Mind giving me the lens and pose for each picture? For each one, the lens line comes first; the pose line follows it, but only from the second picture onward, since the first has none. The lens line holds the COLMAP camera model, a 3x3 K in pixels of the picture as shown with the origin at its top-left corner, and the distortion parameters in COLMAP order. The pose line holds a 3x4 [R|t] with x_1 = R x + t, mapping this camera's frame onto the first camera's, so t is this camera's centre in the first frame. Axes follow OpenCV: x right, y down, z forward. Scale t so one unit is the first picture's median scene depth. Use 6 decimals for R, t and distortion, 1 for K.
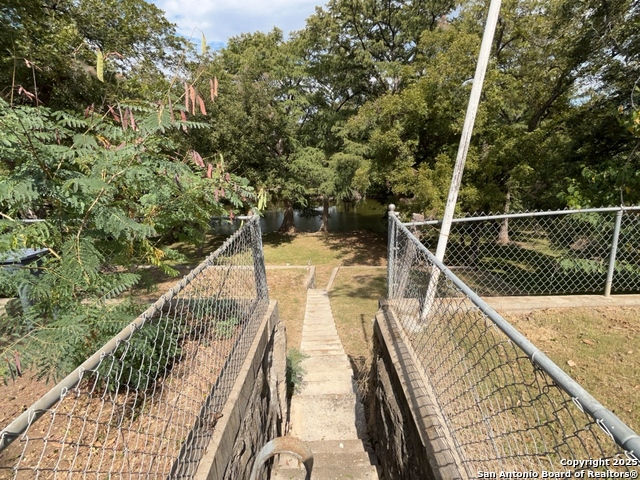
lens RADIAL K [[326.5, 0, 320.6], [0, 326.5, 240.0], [0, 0, 1]] dist [0.001768, 0.001365]
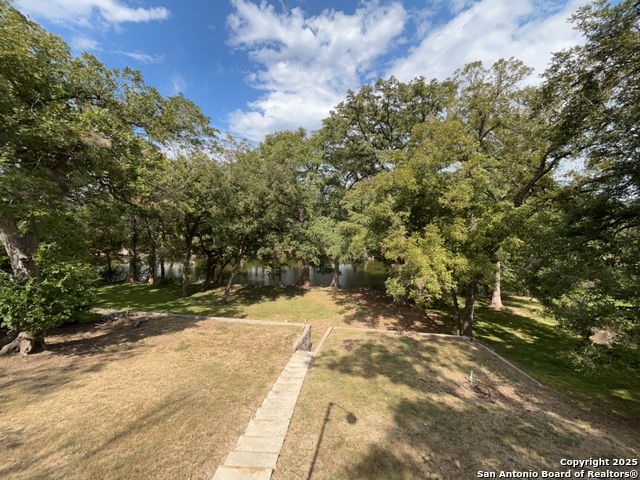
lens RADIAL K [[256.6, 0, 320.7], [0, 256.6, 242.1], [0, 0, 1]] dist [-0.002036, -0.000745]
pose [[0.995504, 0.038446, -0.086569, 0.058434], [-0.053583, 0.982211, -0.179973, -0.025390], [0.078110, 0.183803, 0.979855, 0.108981]]
